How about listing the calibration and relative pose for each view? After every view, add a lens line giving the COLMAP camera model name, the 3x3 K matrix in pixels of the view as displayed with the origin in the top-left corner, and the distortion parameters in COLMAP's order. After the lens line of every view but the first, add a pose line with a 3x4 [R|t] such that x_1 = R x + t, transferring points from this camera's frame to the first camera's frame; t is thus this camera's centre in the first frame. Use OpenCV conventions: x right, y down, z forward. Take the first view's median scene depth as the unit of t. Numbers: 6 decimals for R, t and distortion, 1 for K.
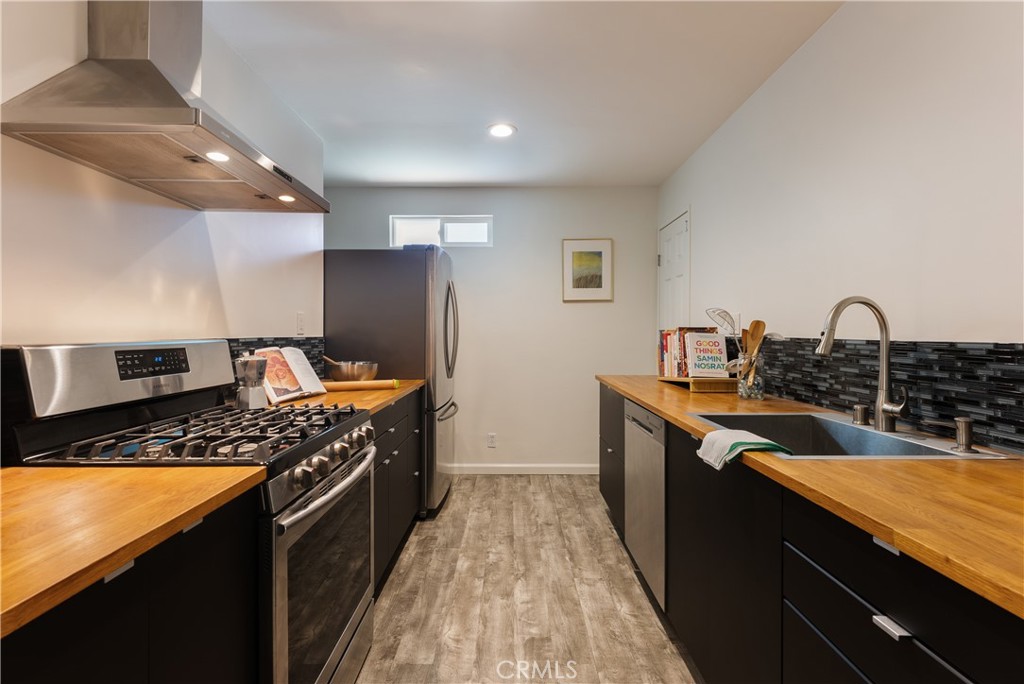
lens RADIAL K [[479.0, 0, 511.7], [0, 479.0, 336.8], [0, 0, 1]] dist [-0.001817, -0.000844]
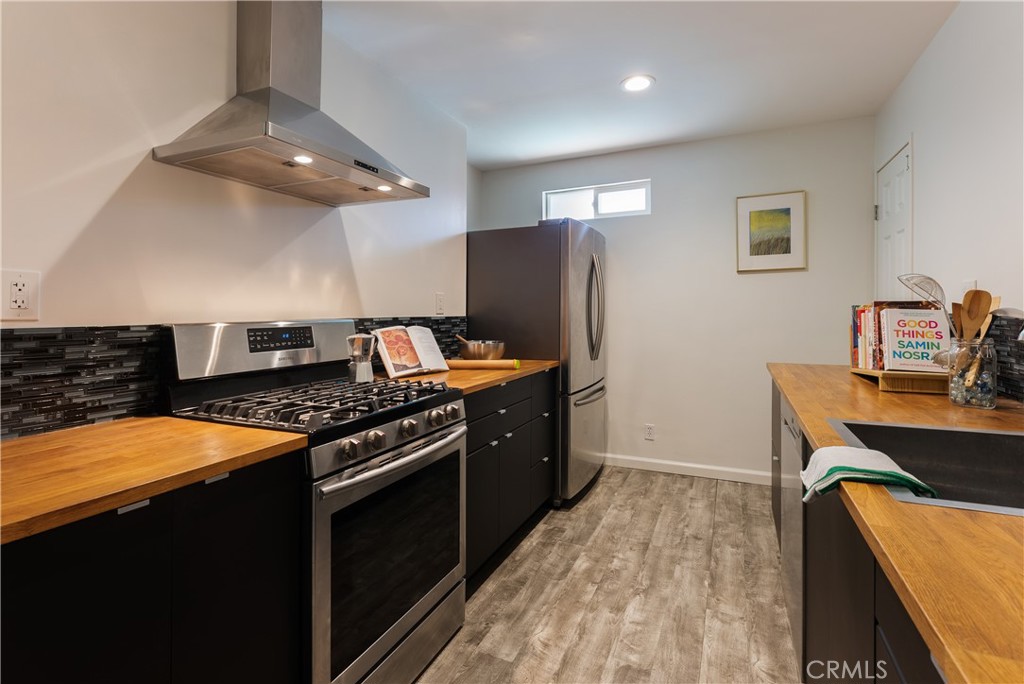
lens RADIAL K [[501.4, 0, 502.6], [0, 501.4, 311.0], [0, 0, 1]] dist [-0.004203, -0.000482]
pose [[0.904259, -0.007799, -0.426913, 0.189651], [0.004085, 0.999945, -0.009614, -0.000572], [0.426965, 0.006949, 0.904242, 0.072306]]
